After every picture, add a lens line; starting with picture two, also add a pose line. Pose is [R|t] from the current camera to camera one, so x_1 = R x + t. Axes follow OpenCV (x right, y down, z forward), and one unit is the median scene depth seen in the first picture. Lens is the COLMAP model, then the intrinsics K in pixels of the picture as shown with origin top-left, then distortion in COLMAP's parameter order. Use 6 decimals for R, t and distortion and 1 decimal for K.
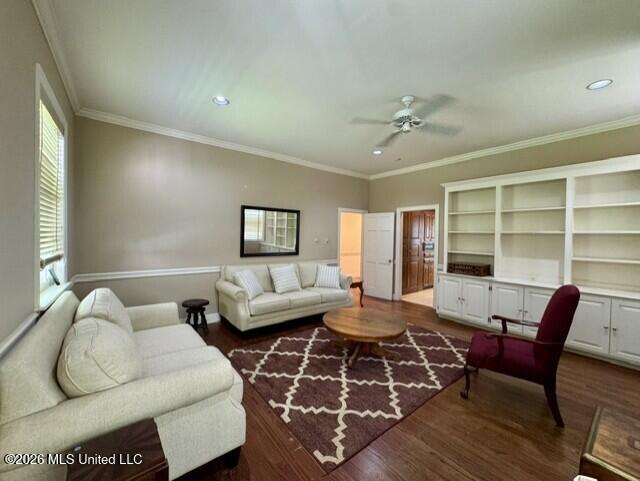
lens RADIAL K [[256.9, 0, 320.7], [0, 256.9, 239.9], [0, 0, 1]] dist [0.000511, -0.000736]
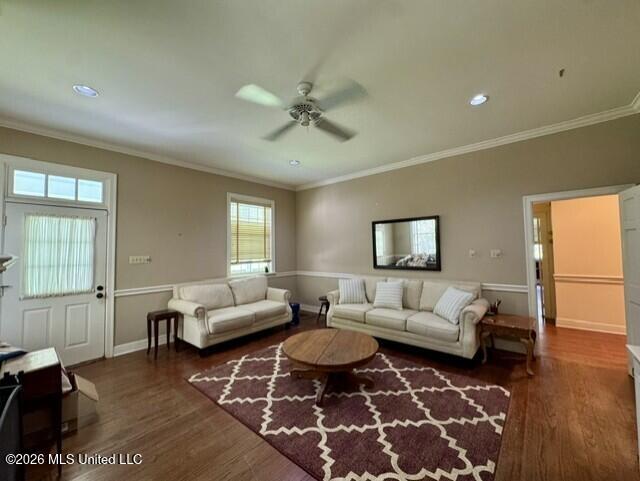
lens RADIAL K [[256.9, 0, 321.5], [0, 256.9, 245.9], [0, 0, 1]] dist [0.000511, -0.000736]
pose [[0.197057, -0.030629, -0.979913, 1.129165], [0.007459, 0.999530, -0.029742, 0.001506], [0.980364, -0.001448, 0.197193, 0.870465]]
